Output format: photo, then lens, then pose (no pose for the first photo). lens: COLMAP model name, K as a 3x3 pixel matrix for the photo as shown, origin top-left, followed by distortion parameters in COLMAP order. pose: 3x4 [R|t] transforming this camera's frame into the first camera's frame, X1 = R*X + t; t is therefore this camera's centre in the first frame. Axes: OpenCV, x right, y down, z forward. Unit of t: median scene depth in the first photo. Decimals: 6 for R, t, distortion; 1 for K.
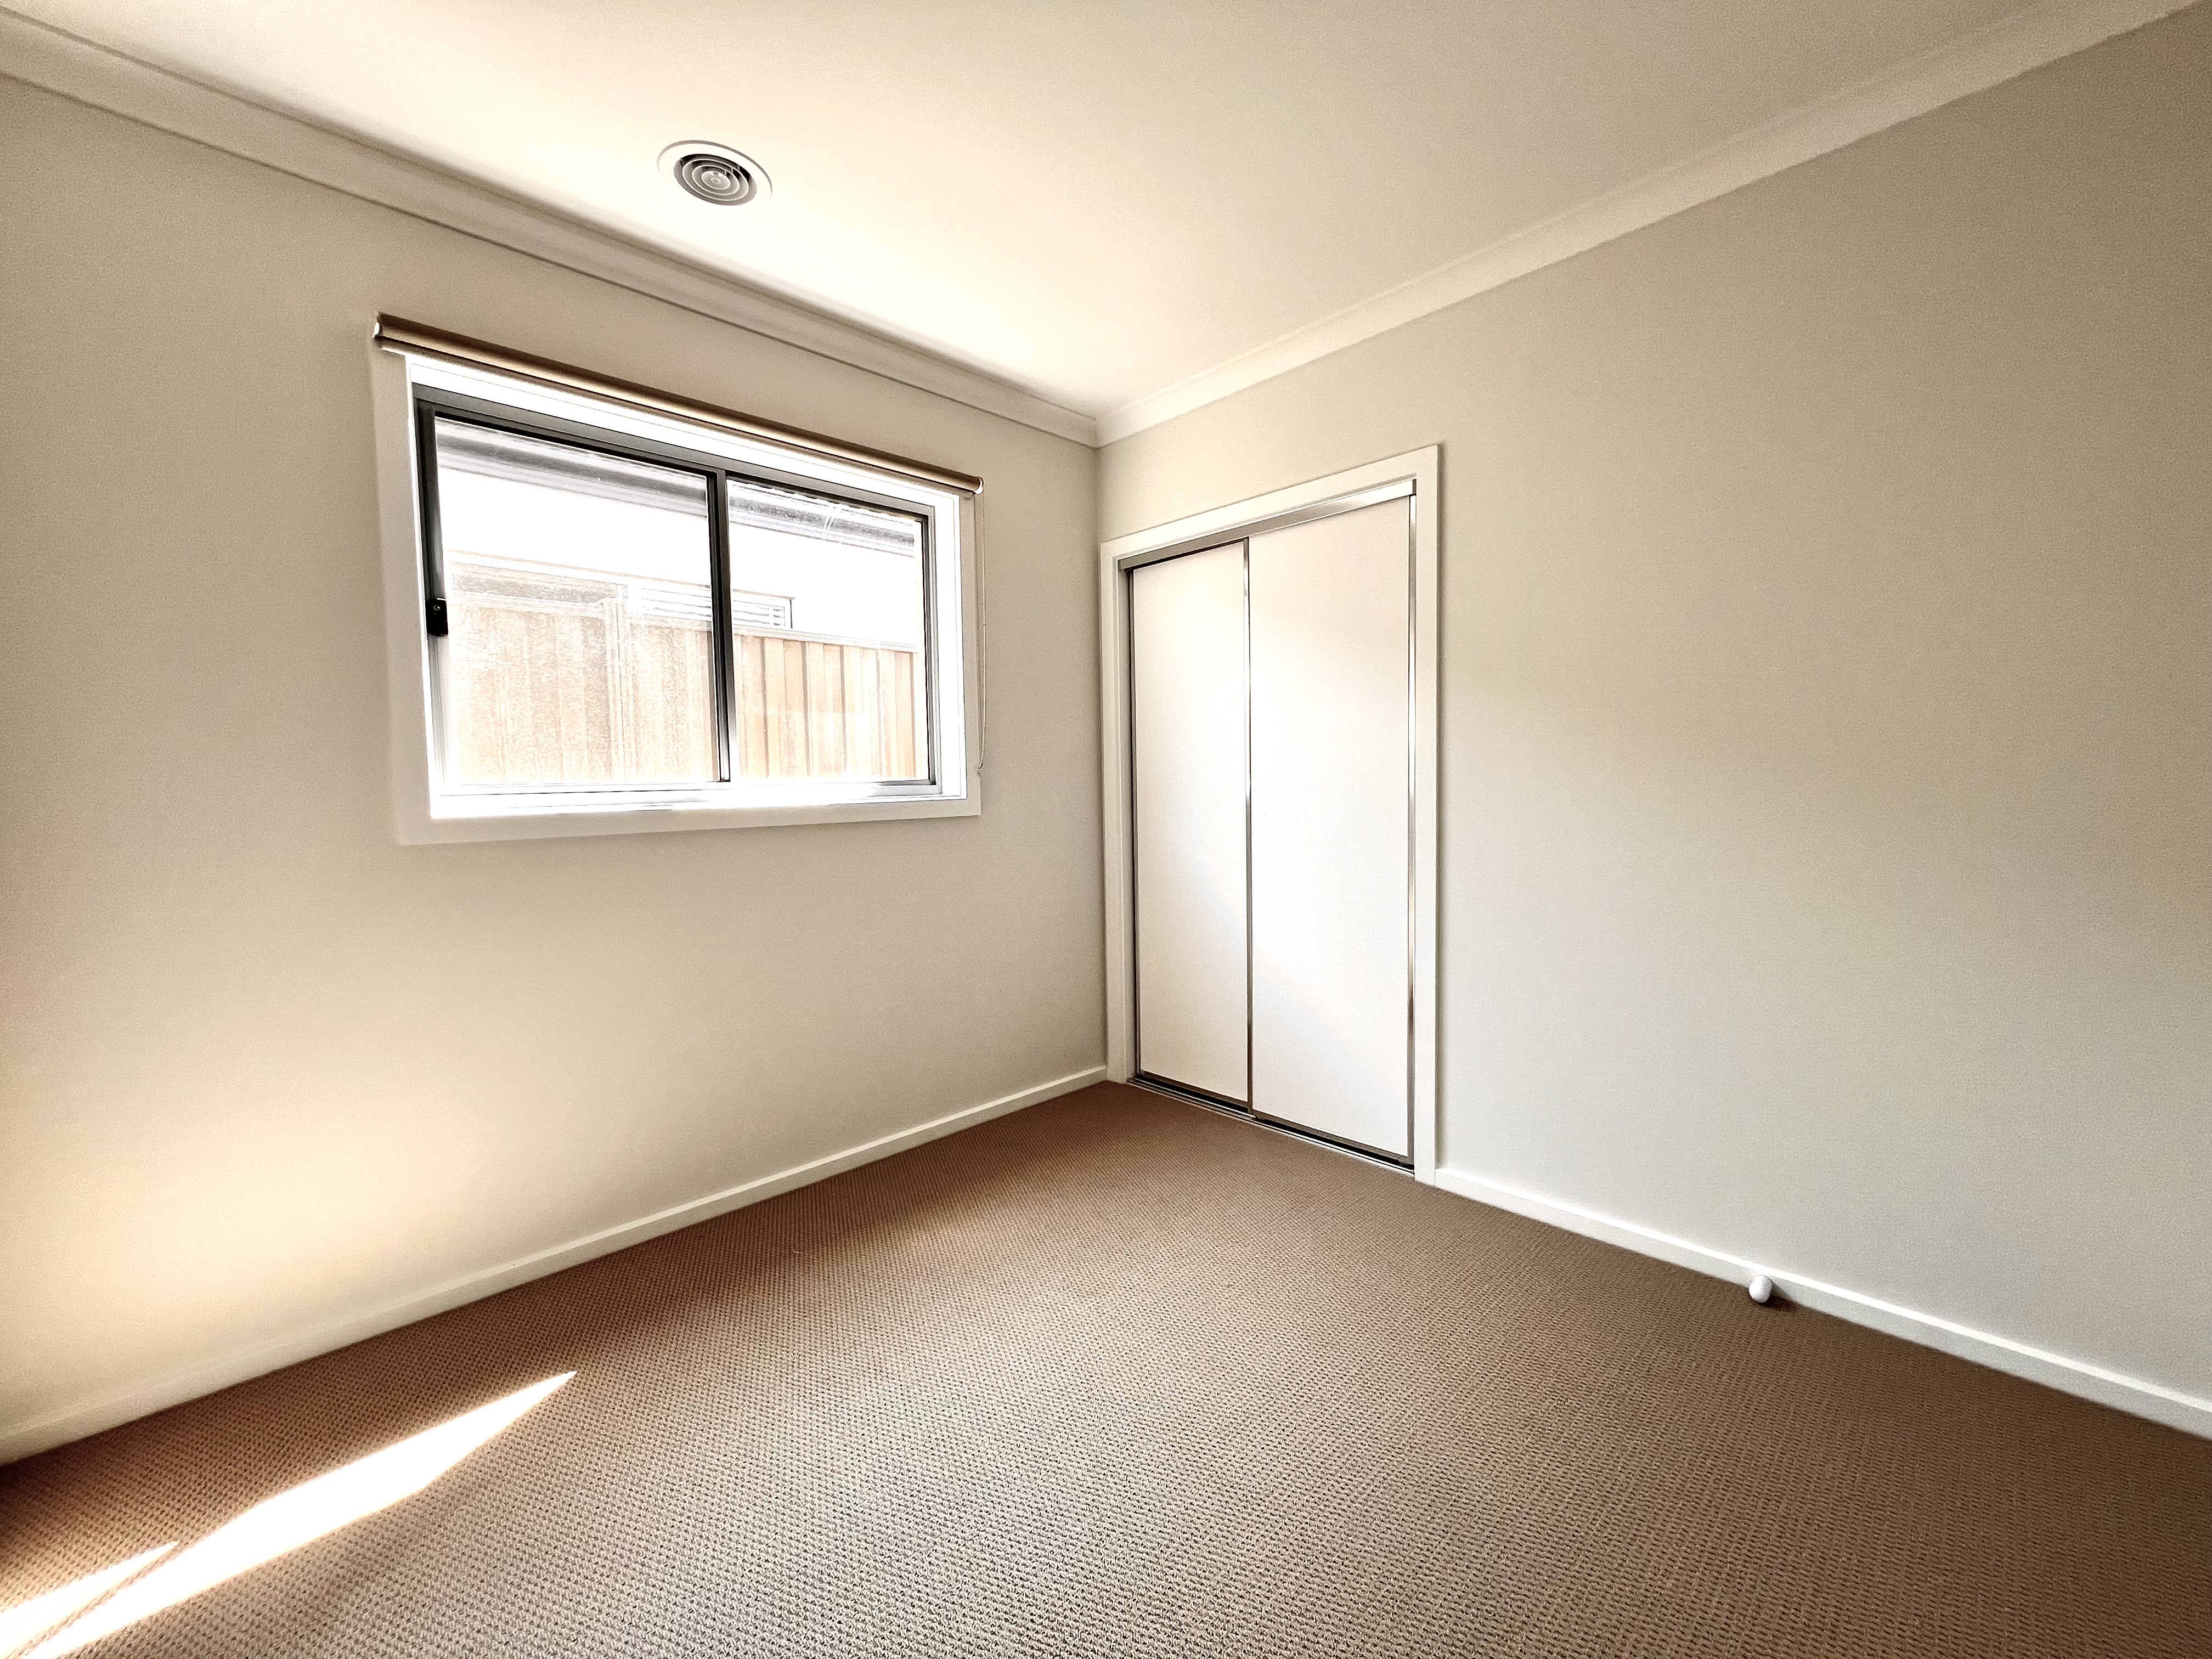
lens RADIAL K [[887.9, 0, 1106.7], [0, 887.9, 833.3], [0, 0, 1]] dist [-0.004101, 0.001282]
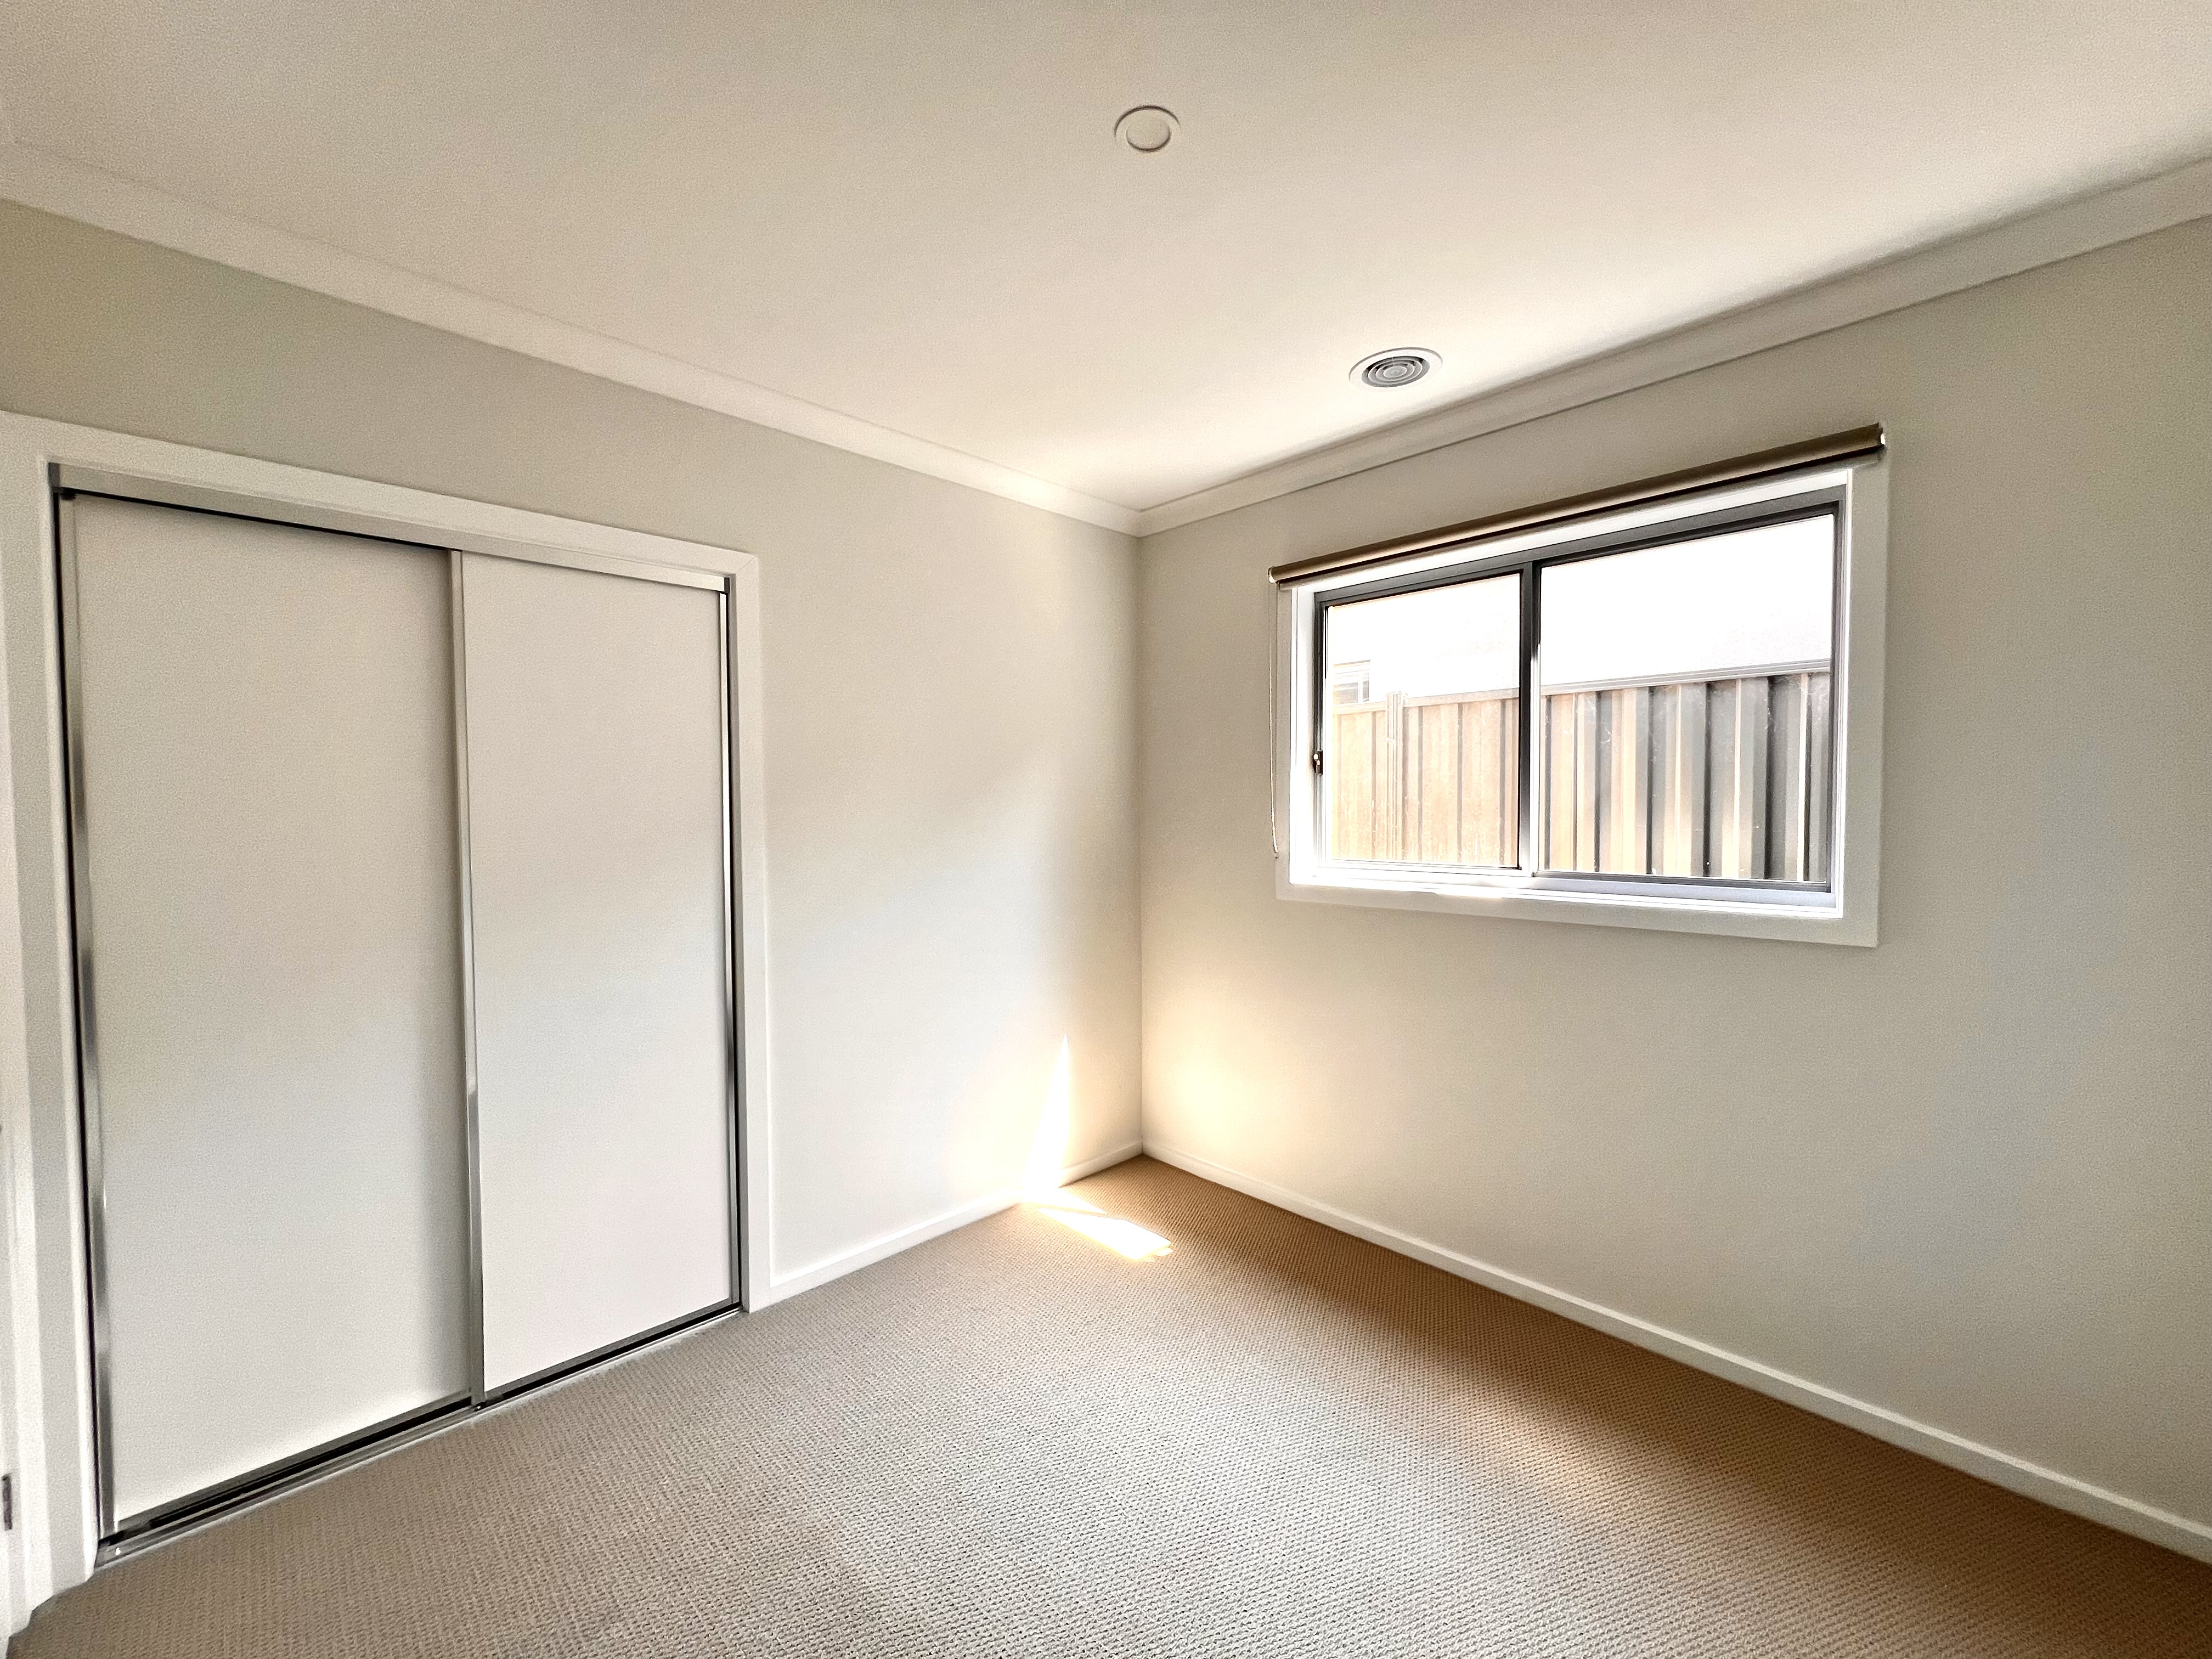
lens RADIAL K [[887.9, 0, 1106.7], [0, 887.9, 833.3], [0, 0, 1]] dist [-0.004101, 0.001282]
pose [[-0.011214, 0.038833, -0.999183, 0.629982], [-0.057131, 0.997588, 0.039412, -0.121745], [0.998304, 0.057526, -0.008968, 0.571365]]
